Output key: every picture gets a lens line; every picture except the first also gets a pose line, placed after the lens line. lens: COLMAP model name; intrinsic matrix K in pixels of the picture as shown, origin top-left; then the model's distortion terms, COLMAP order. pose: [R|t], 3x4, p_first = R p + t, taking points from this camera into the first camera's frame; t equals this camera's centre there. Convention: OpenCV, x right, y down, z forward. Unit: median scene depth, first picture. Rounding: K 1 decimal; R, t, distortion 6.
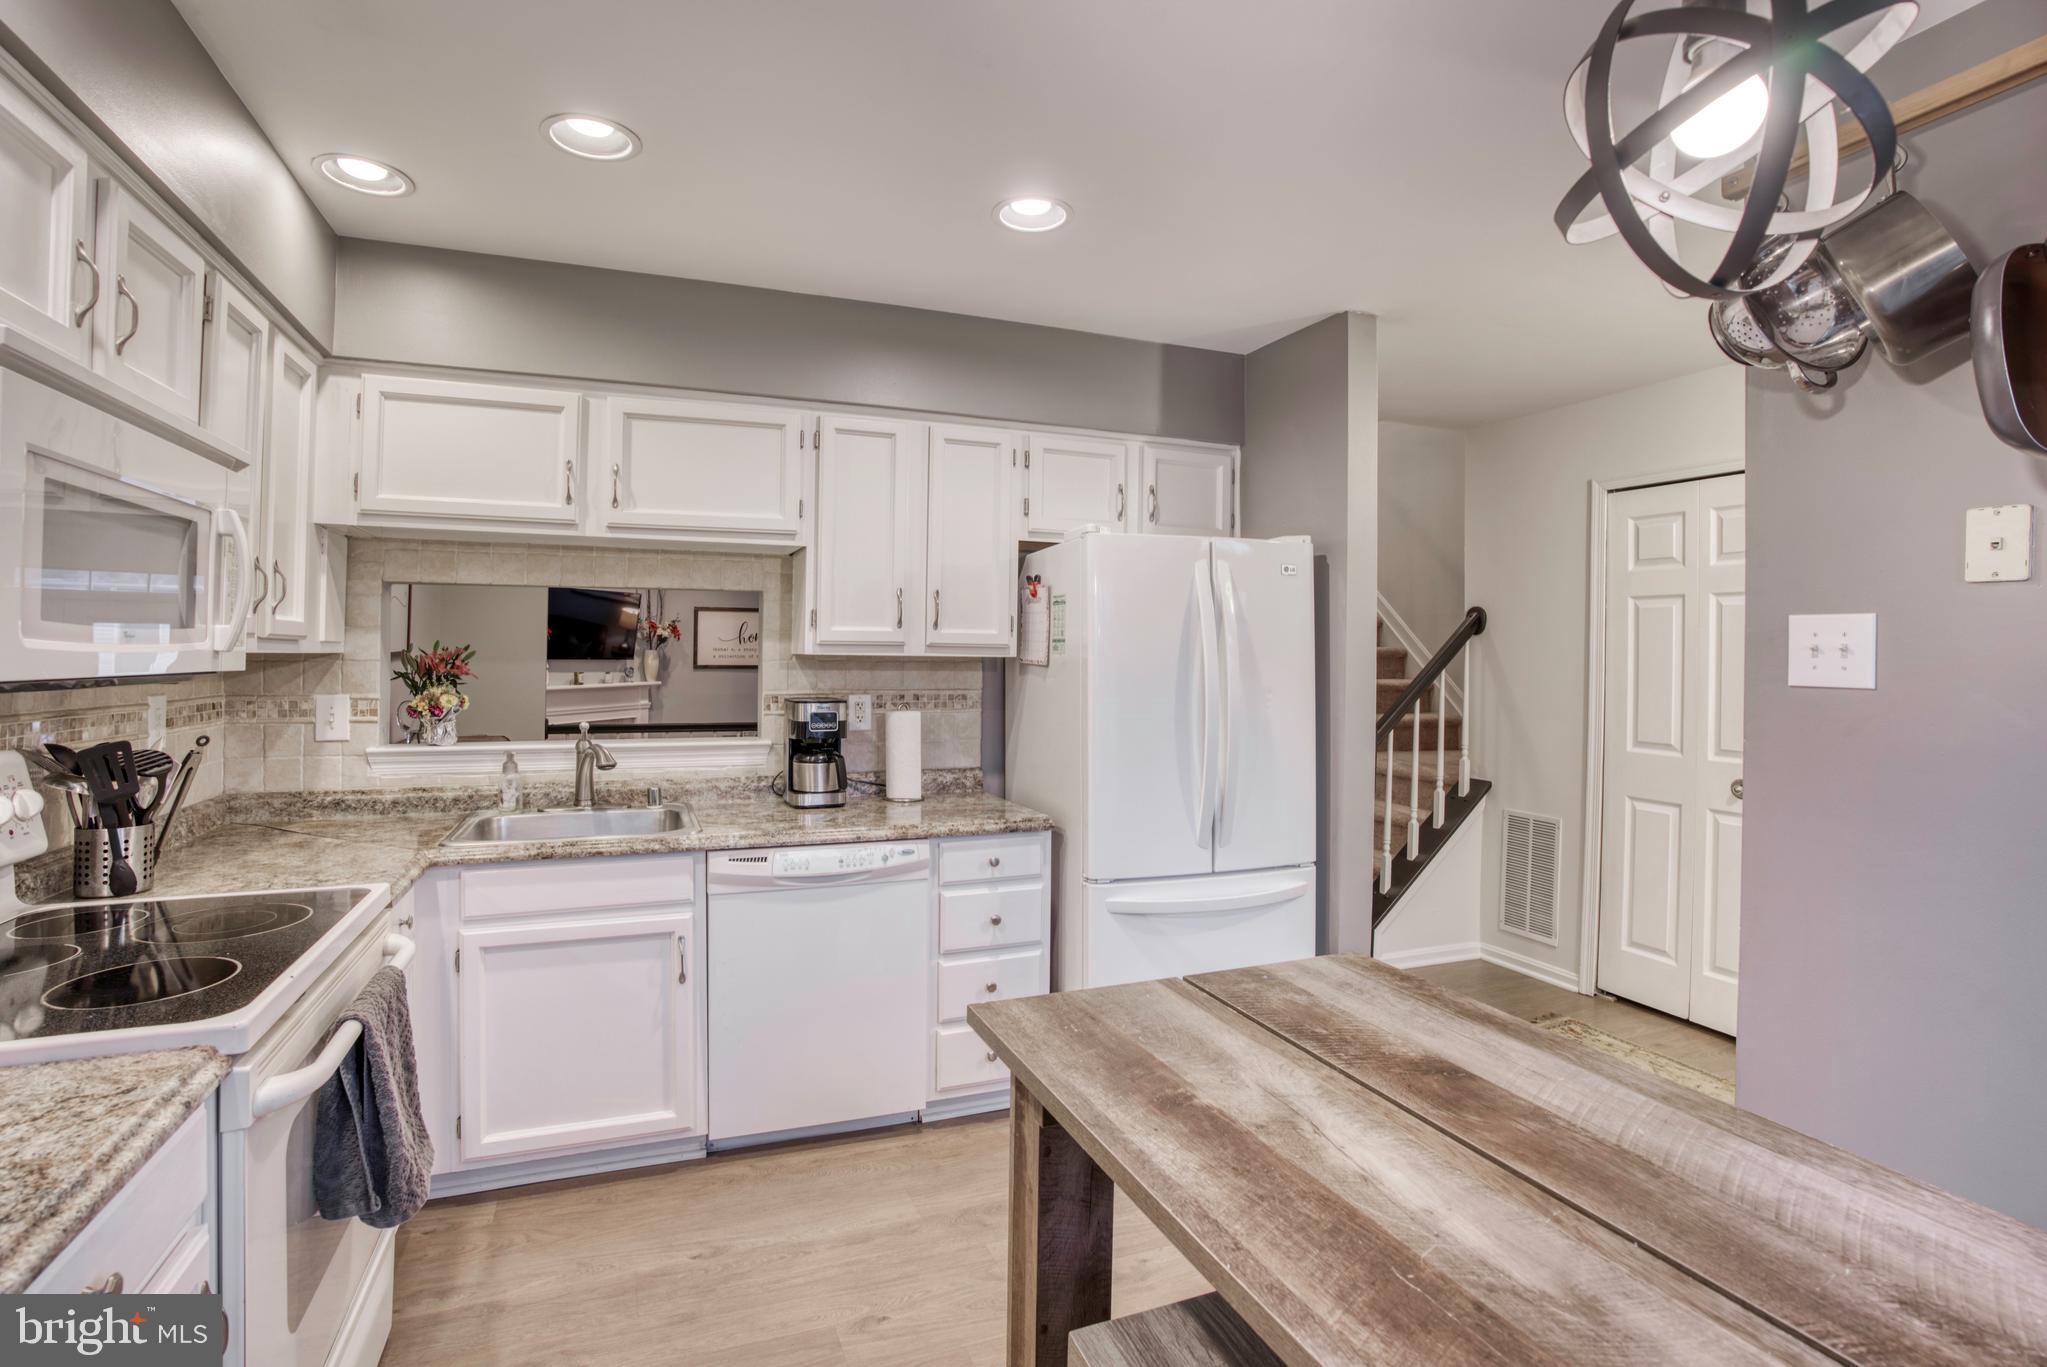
lens RADIAL K [[971.7, 0, 1022.6], [0, 971.7, 653.5], [0, 0, 1]] dist [-0.047338, 0.001609]
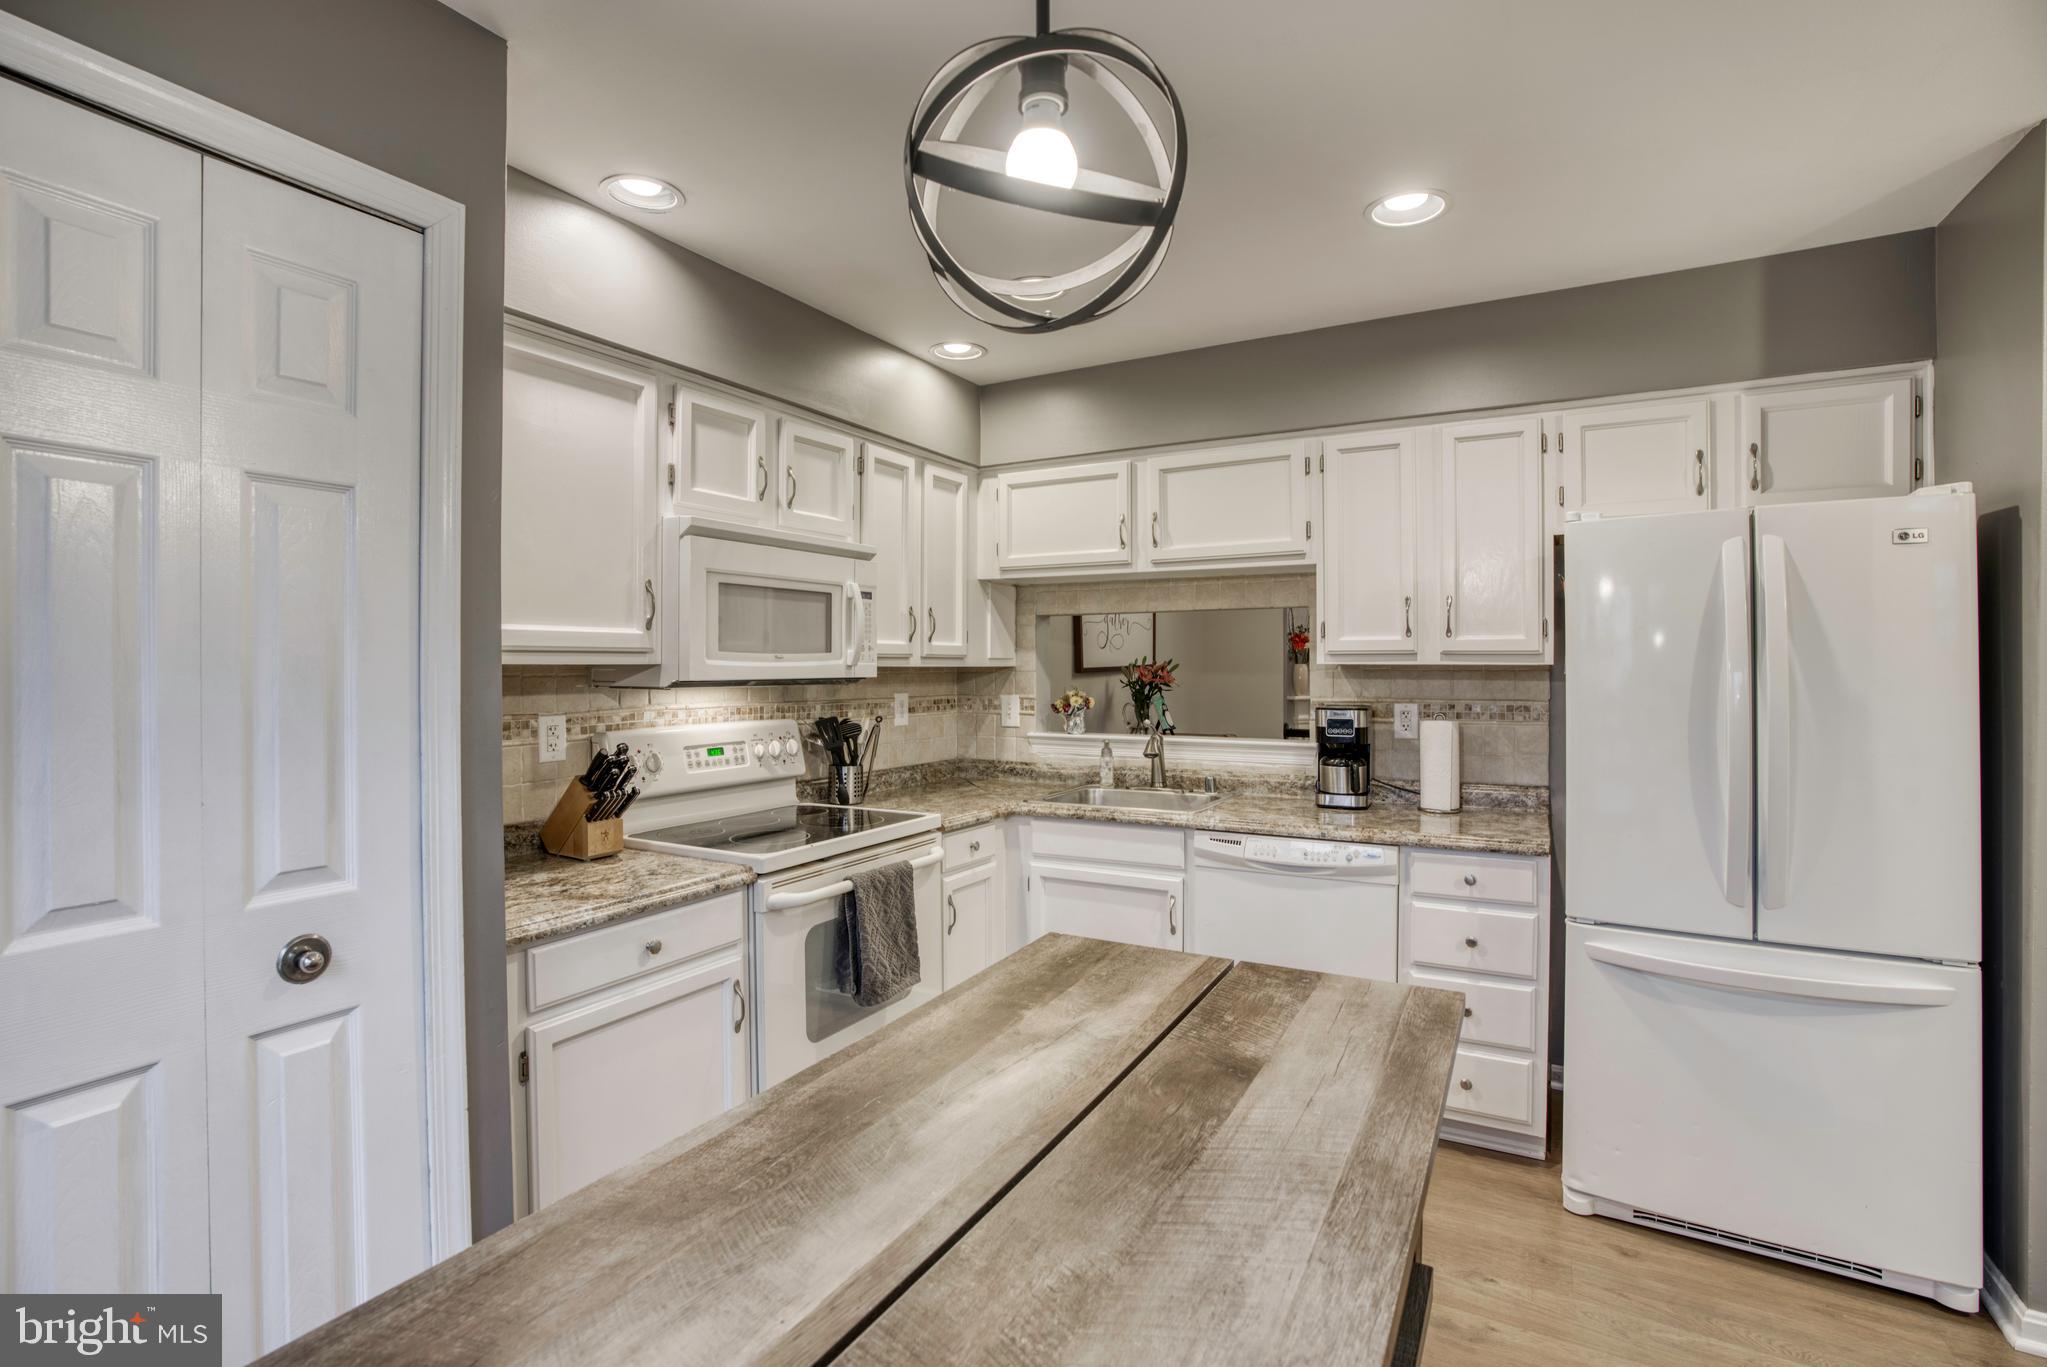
lens RADIAL K [[964.1, 0, 1023.5], [0, 964.1, 683.5], [0, 0, 1]] dist [-0.027557, 0.001017]
pose [[0.637494, 0.005169, -0.770438, 0.426340], [0.009245, 0.999854, 0.014357, 0.004624], [0.770399, -0.016275, 0.637354, 0.071844]]
